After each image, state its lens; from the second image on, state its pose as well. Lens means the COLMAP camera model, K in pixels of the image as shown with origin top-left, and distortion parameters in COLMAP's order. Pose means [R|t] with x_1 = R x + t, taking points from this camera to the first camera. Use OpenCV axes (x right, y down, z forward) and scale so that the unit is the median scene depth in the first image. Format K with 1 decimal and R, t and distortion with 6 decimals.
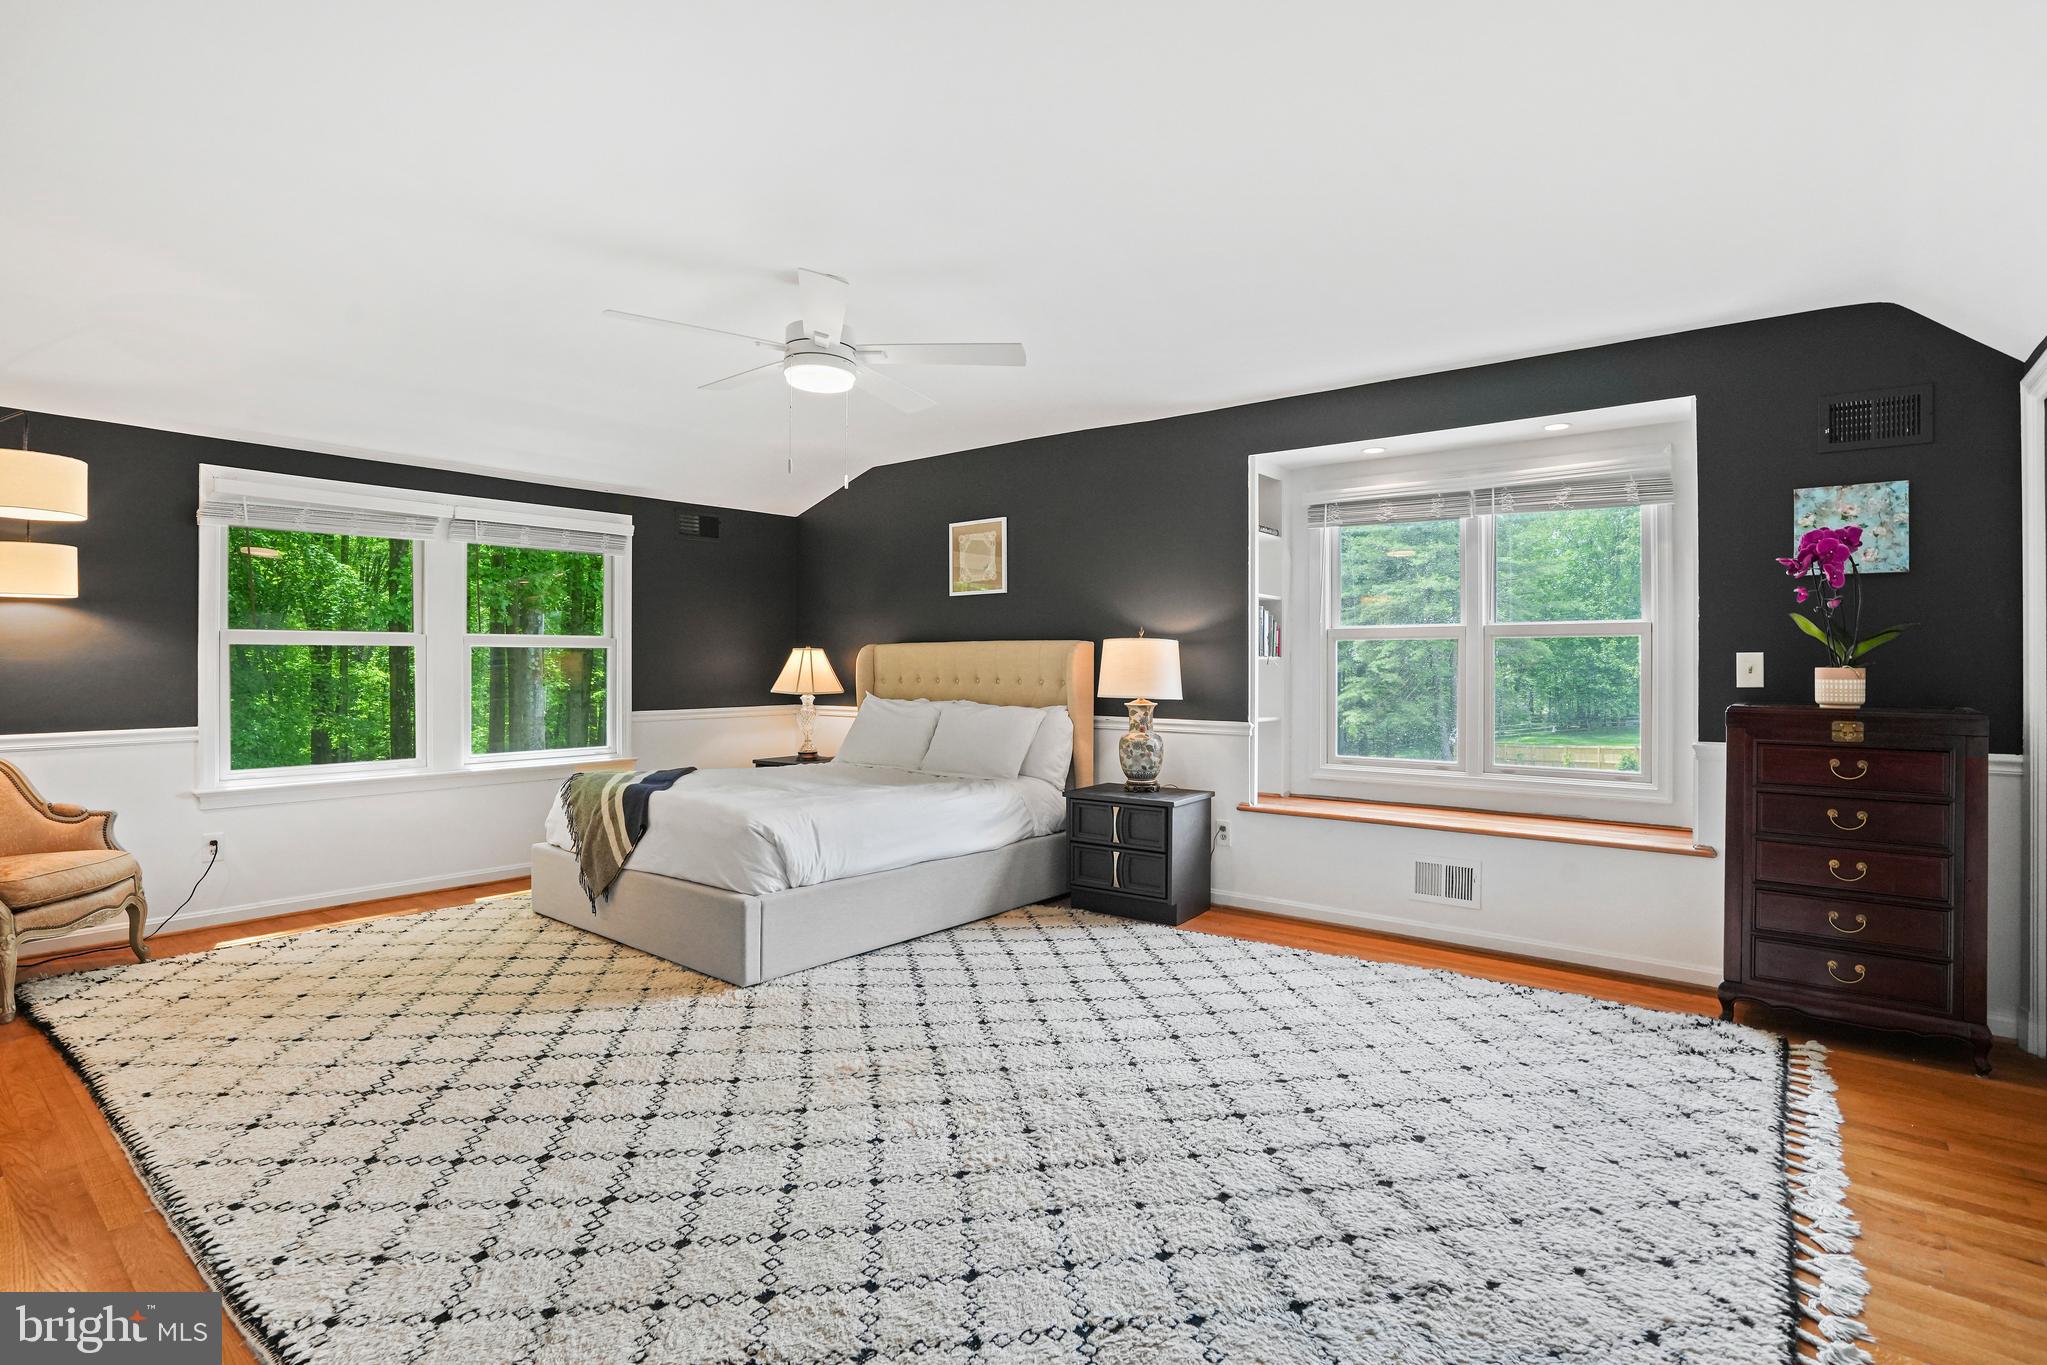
lens RADIAL K [[991.8, 0, 1005.7], [0, 991.8, 665.0], [0, 0, 1]] dist [-0.039992, 0.009006]
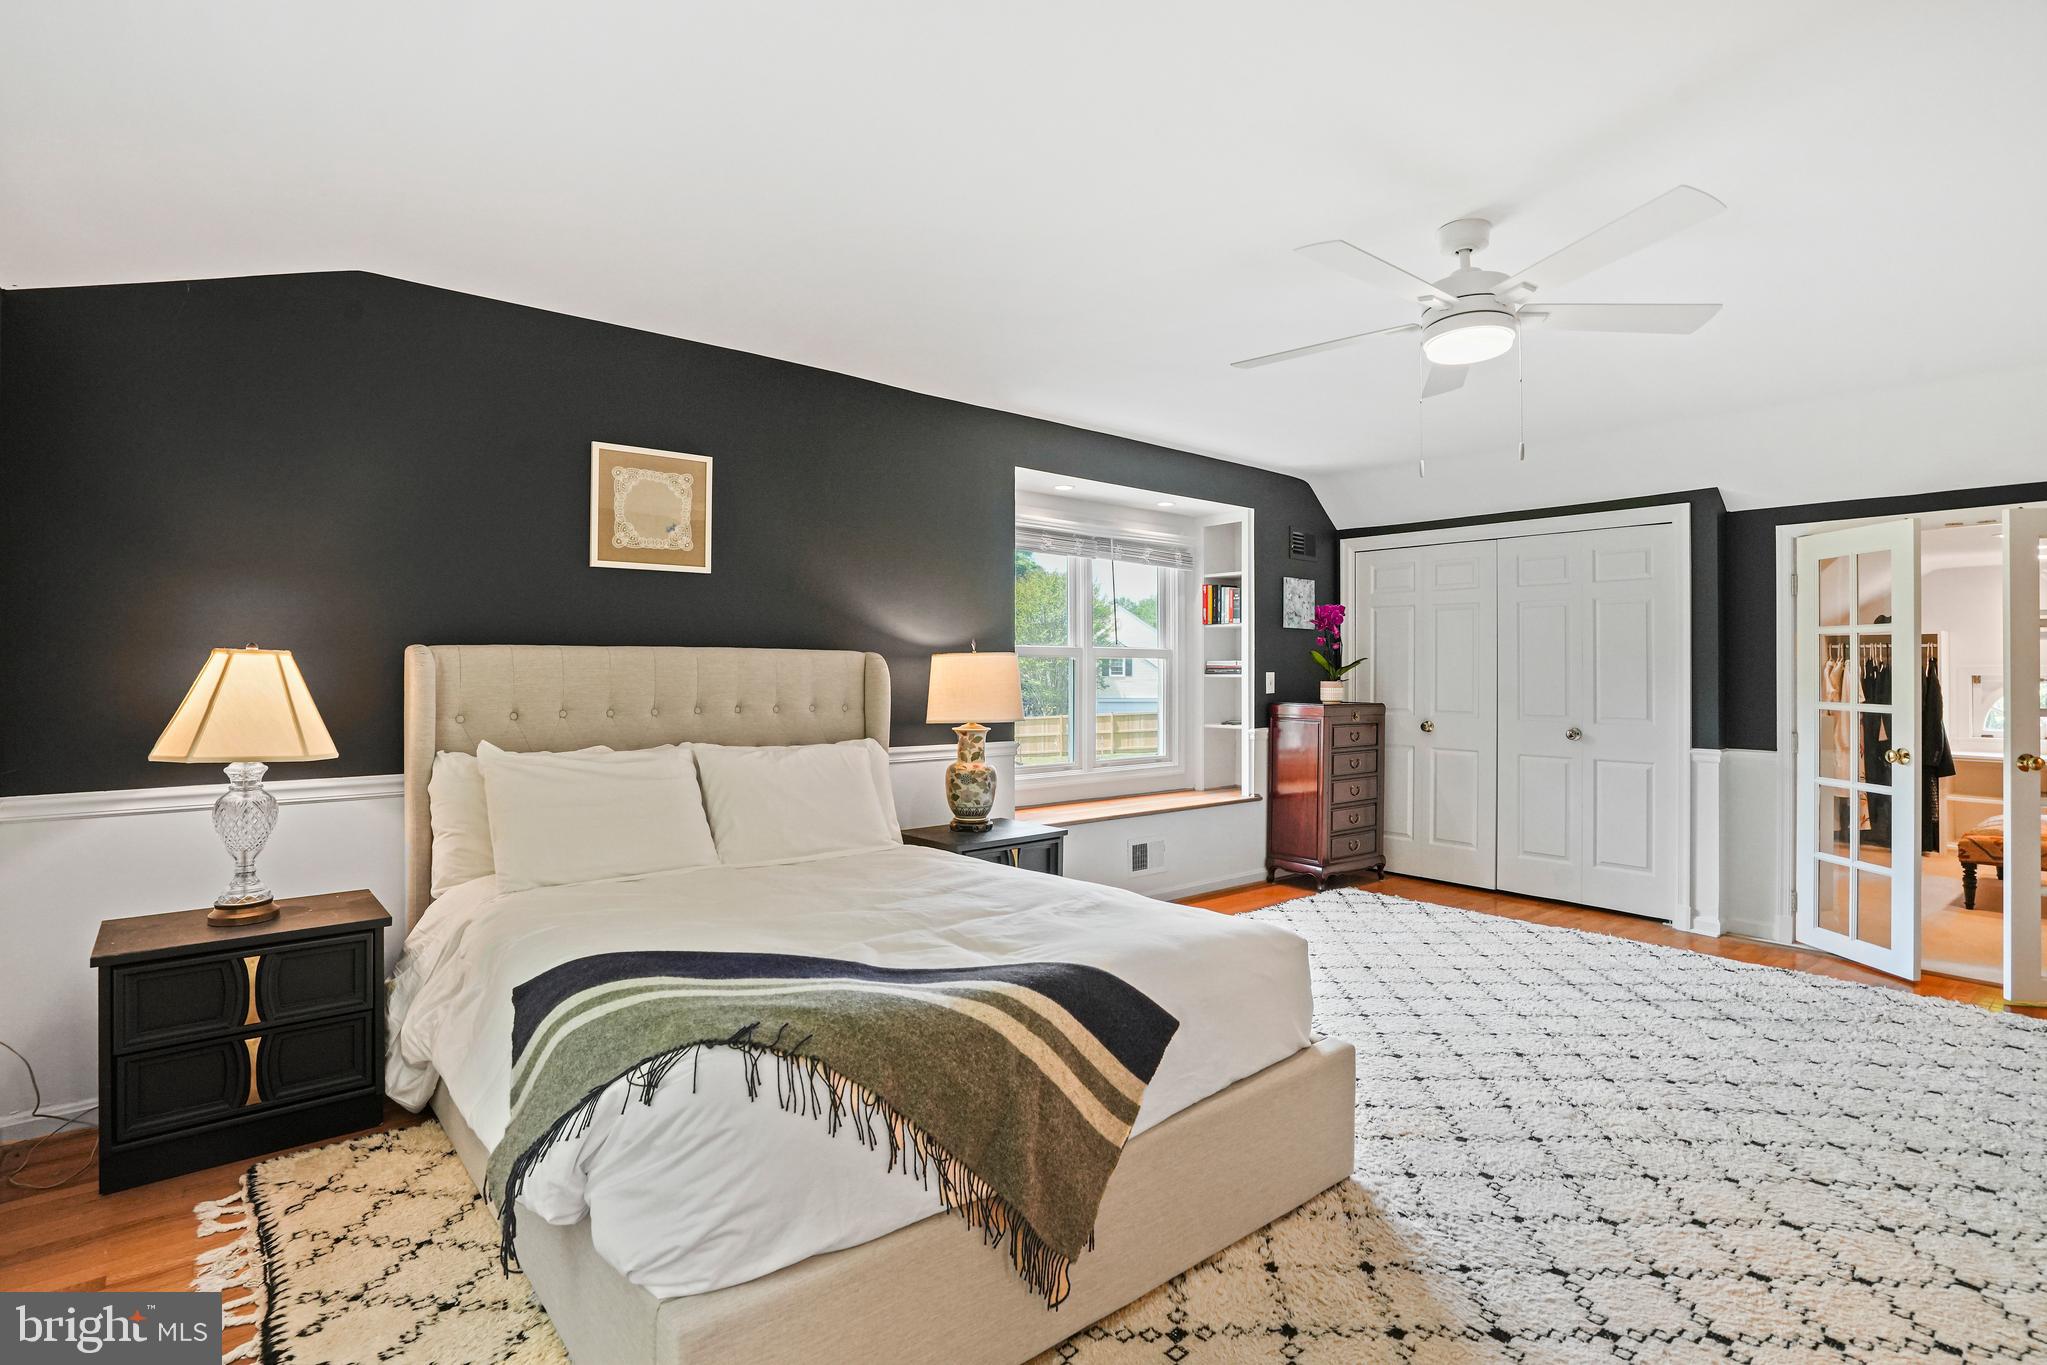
lens RADIAL K [[991.8, 0, 1004.6], [0, 991.8, 674.4], [0, 0, 1]] dist [-0.039992, 0.009006]
pose [[0.199396, 0.001254, 0.979918, -0.822352], [0.003301, 0.999993, -0.001951, -0.005845], [-0.979914, 0.003624, 0.199390, 0.942834]]
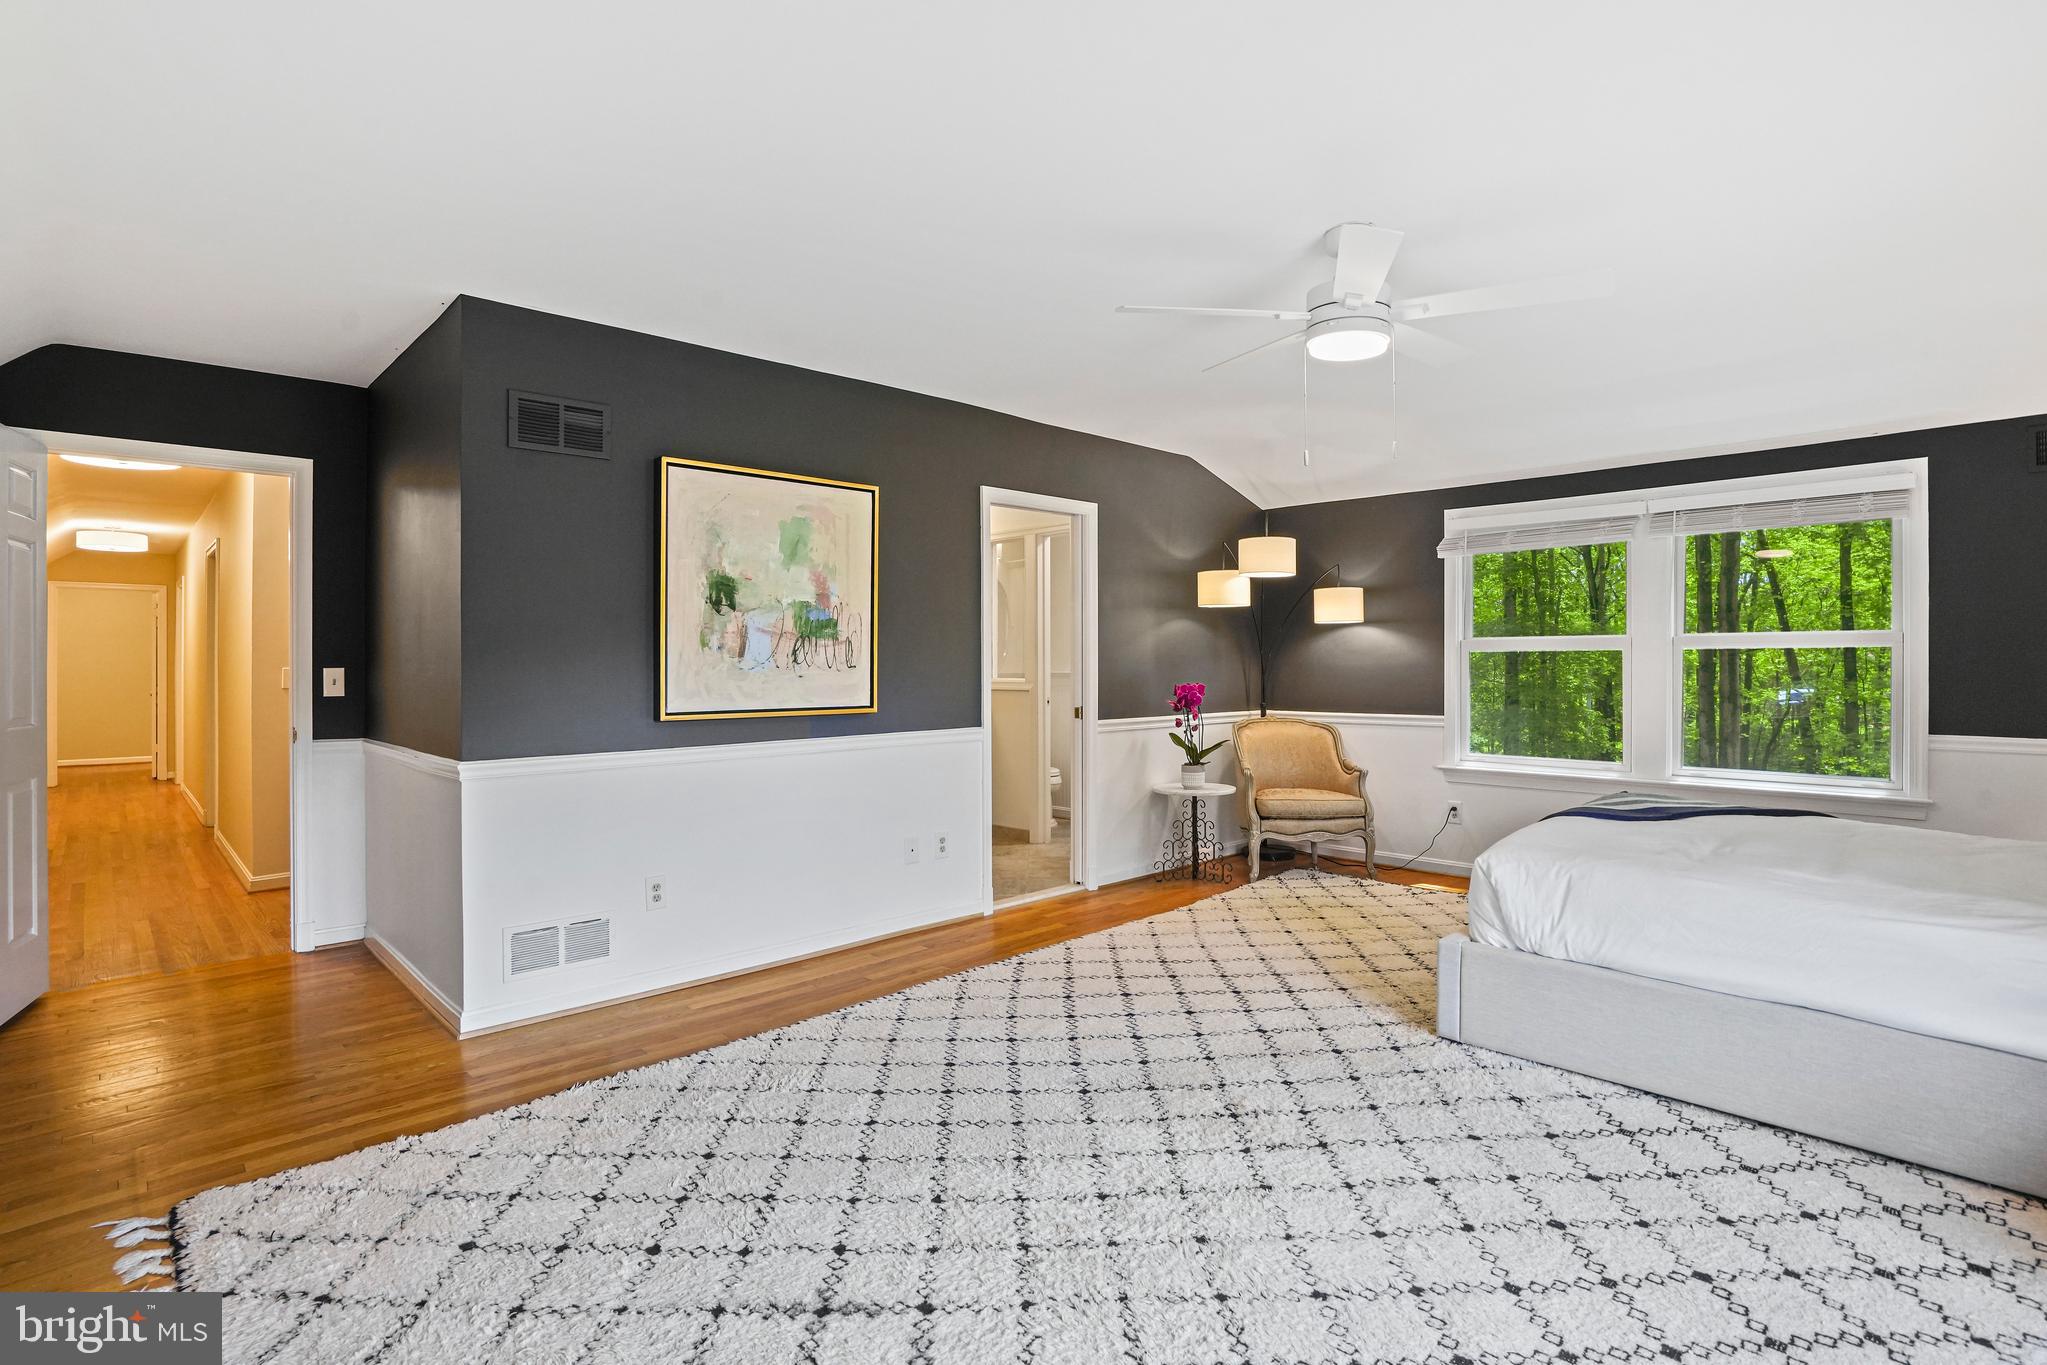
lens RADIAL K [[991.8, 0, 1018.4], [0, 991.8, 679.9], [0, 0, 1]] dist [-0.039992, 0.009006]
pose [[-0.116302, 0.012406, -0.993136, 0.556227], [-0.000768, 0.999921, 0.012580, -0.000449], [0.993214, 0.002226, -0.116283, 0.634663]]
